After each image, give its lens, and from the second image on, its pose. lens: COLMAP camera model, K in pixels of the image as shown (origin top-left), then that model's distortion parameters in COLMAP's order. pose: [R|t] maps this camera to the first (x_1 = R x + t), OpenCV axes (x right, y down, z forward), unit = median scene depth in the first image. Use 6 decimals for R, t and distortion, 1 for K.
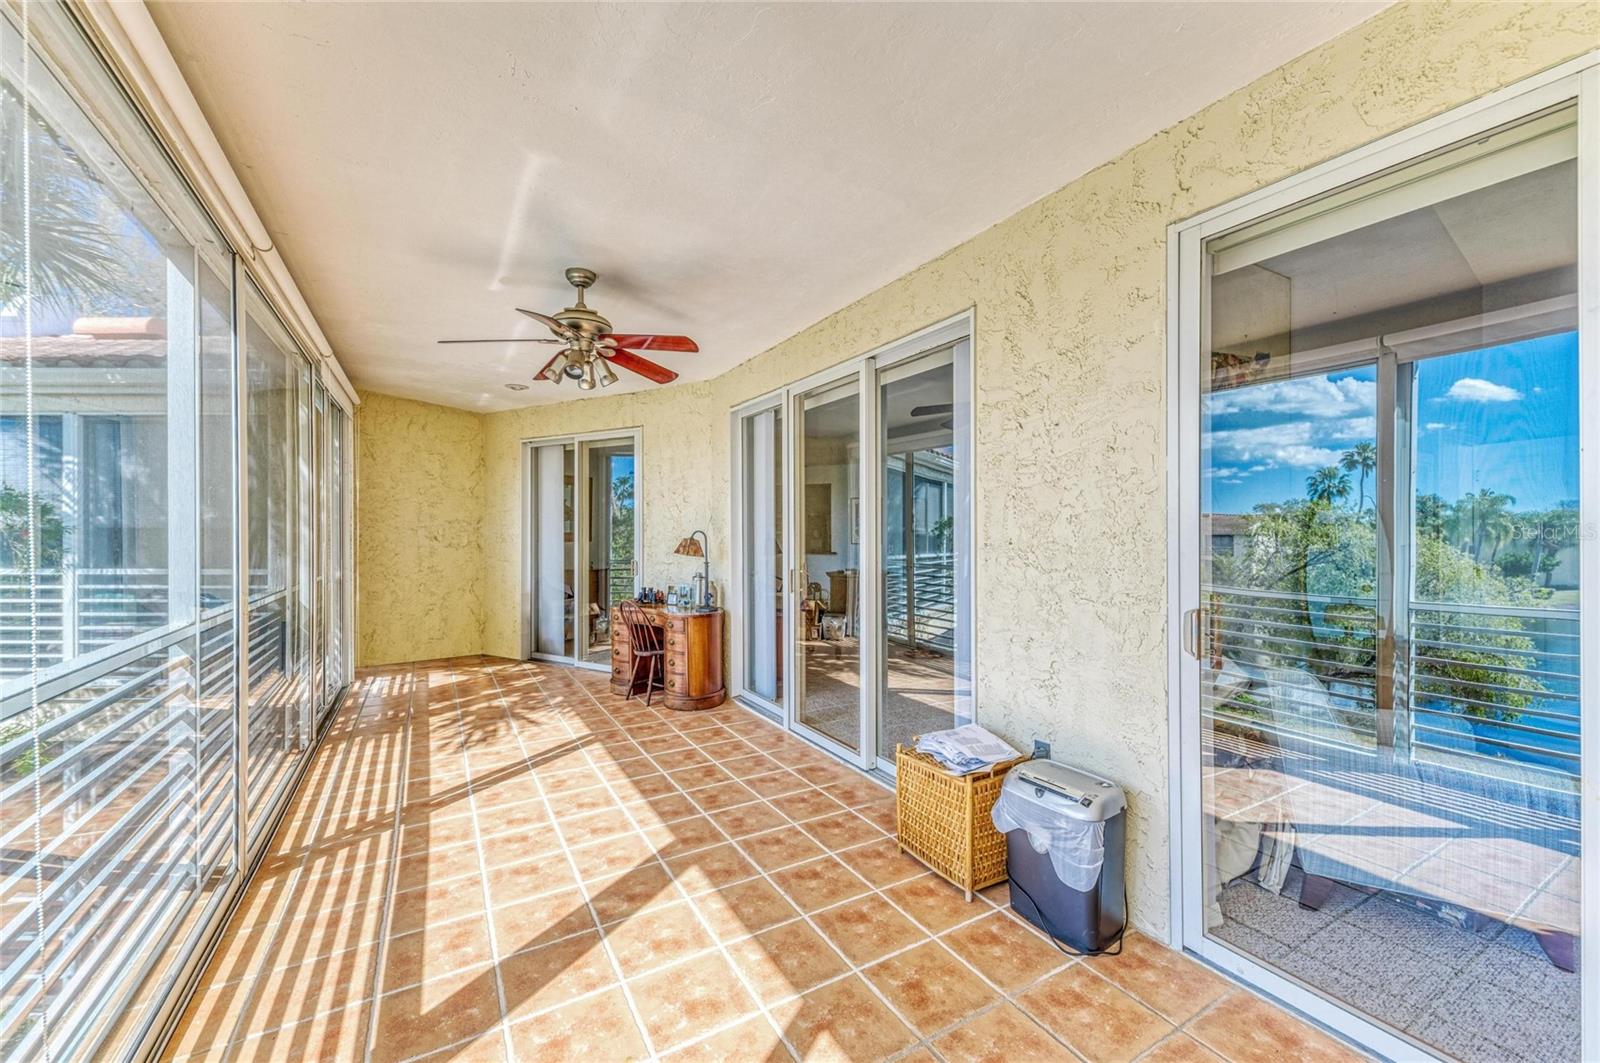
lens RADIAL K [[627.0, 0, 808.5], [0, 627.0, 534.1], [0, 0, 1]] dist [0.015541, -0.006548]
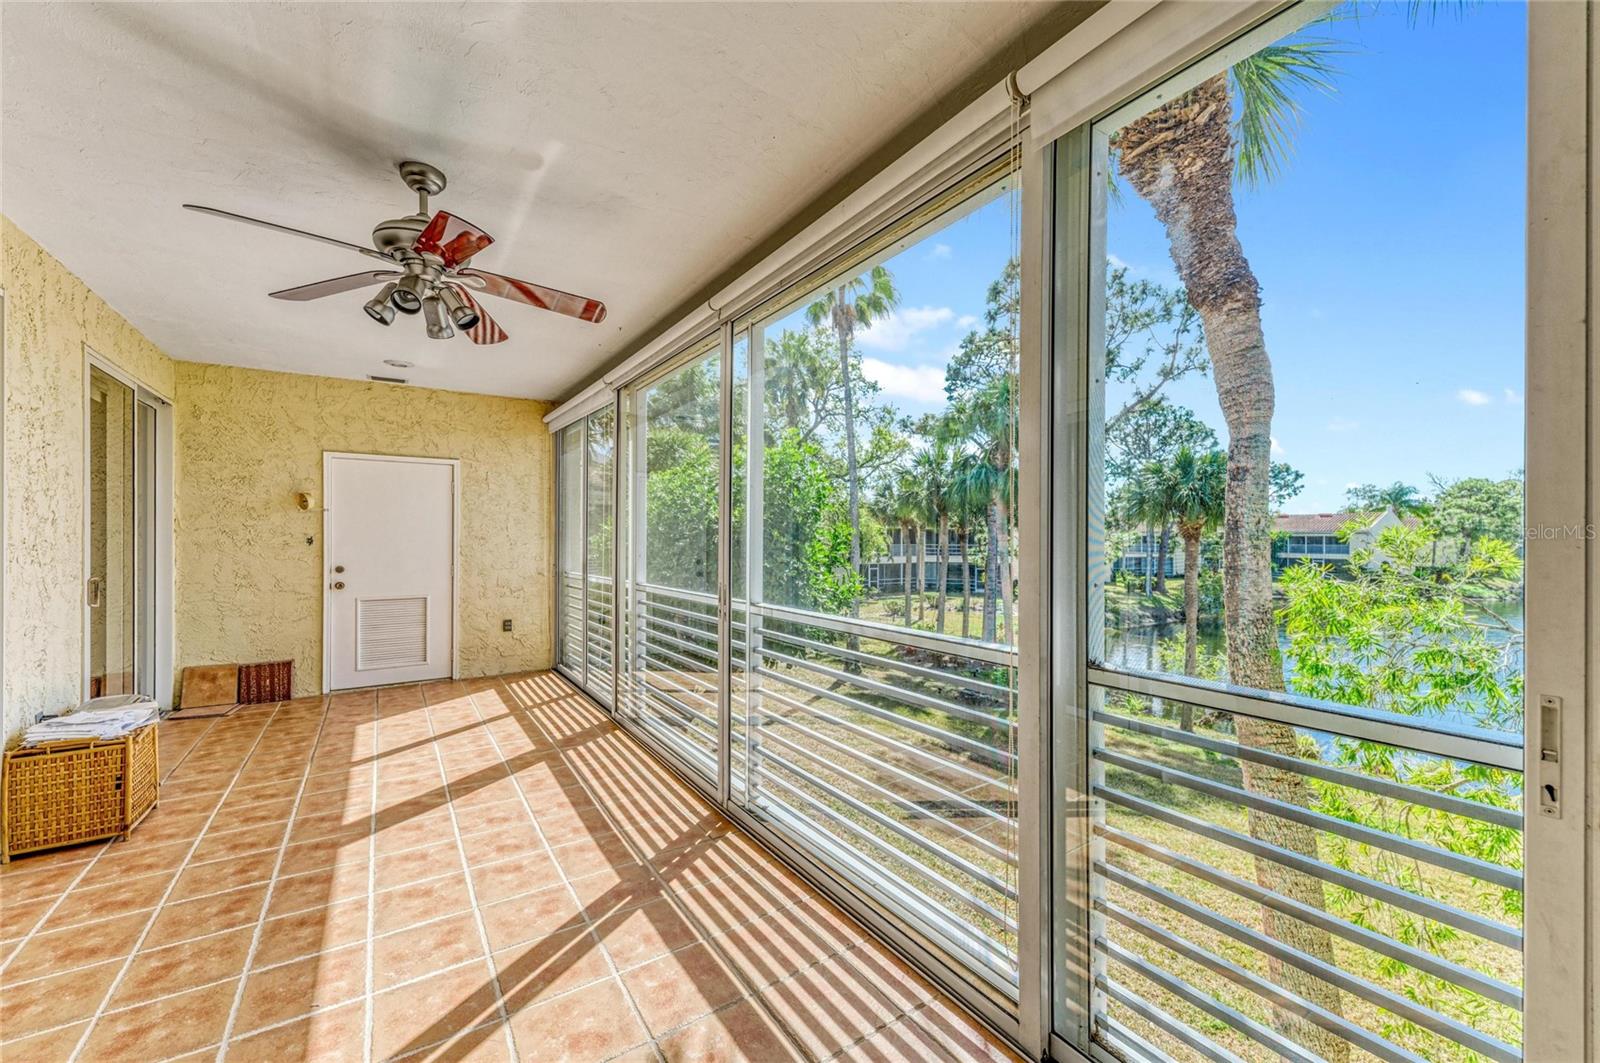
lens RADIAL K [[630.6, 0, 793.0], [0, 630.6, 540.6], [0, 0, 1]] dist [0.015433, 0.000086]
pose [[-0.999413, -0.004093, -0.034012, -0.724056], [-0.004303, 0.999972, 0.006093, 0.001926], [0.033986, 0.006236, -0.999403, 1.663058]]
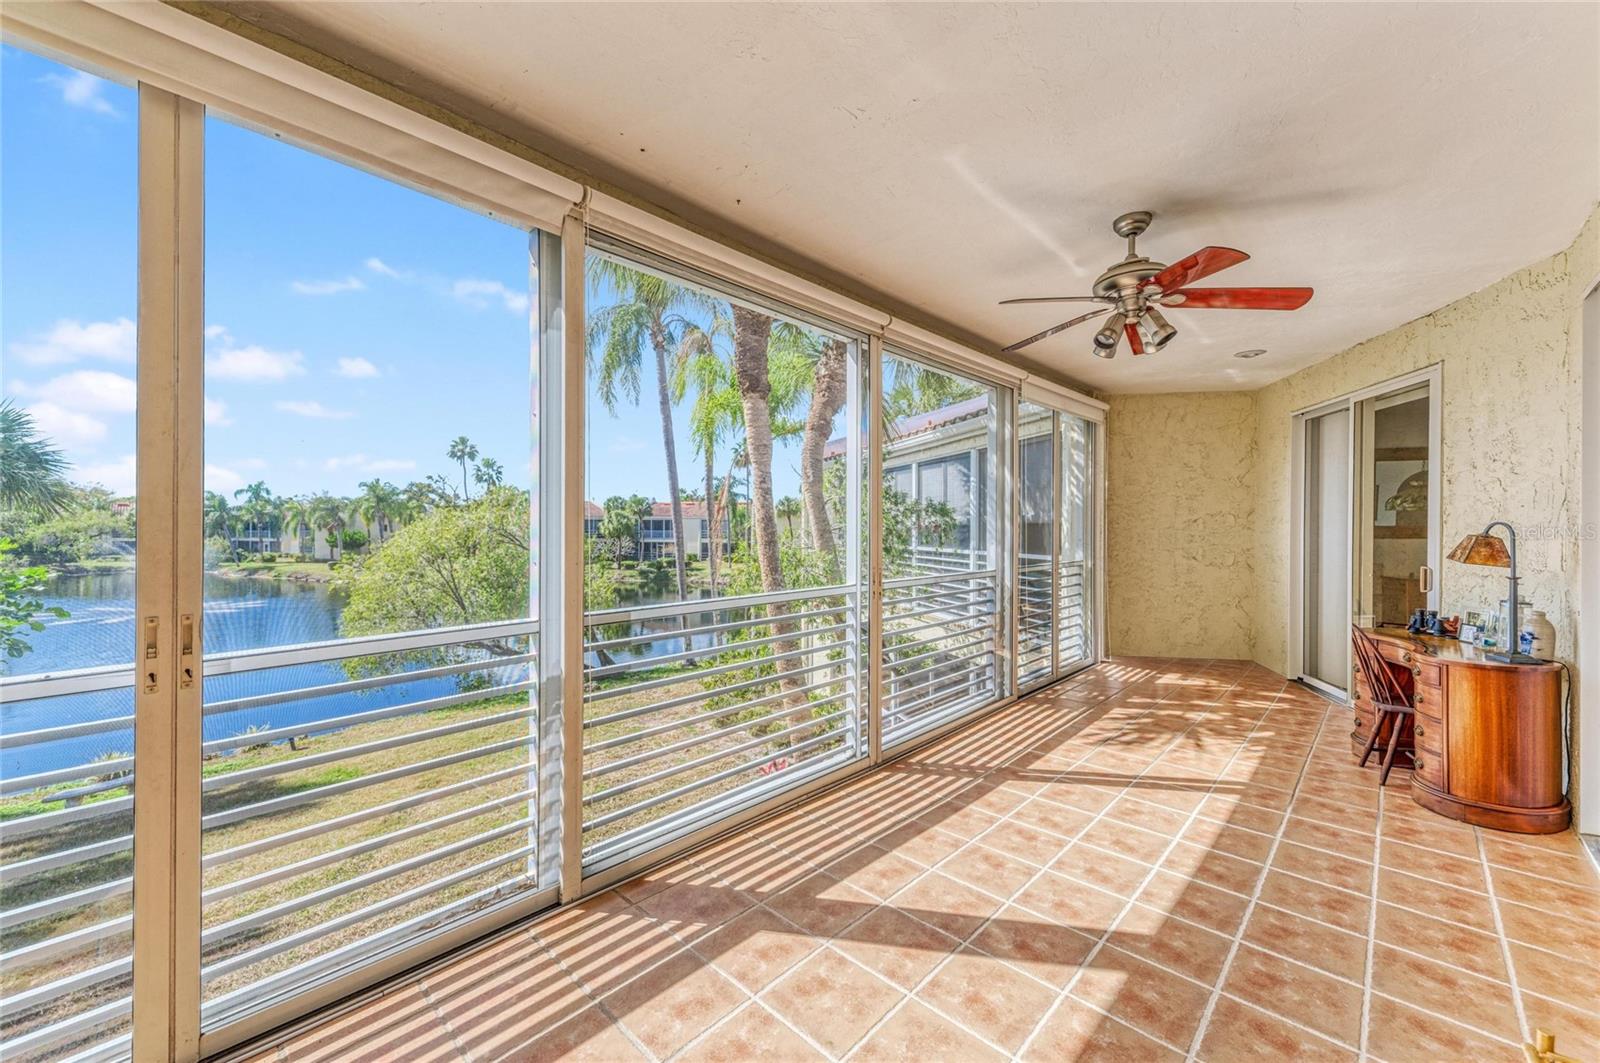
lens RADIAL K [[627.0, 0, 808.5], [0, 627.0, 534.1], [0, 0, 1]] dist [0.015541, -0.006548]
pose [[0.273323, 0.011011, -0.961859, 0.326115], [-0.002836, 0.999939, 0.010641, 0.001568], [0.961918, -0.000180, 0.273337, 0.334750]]
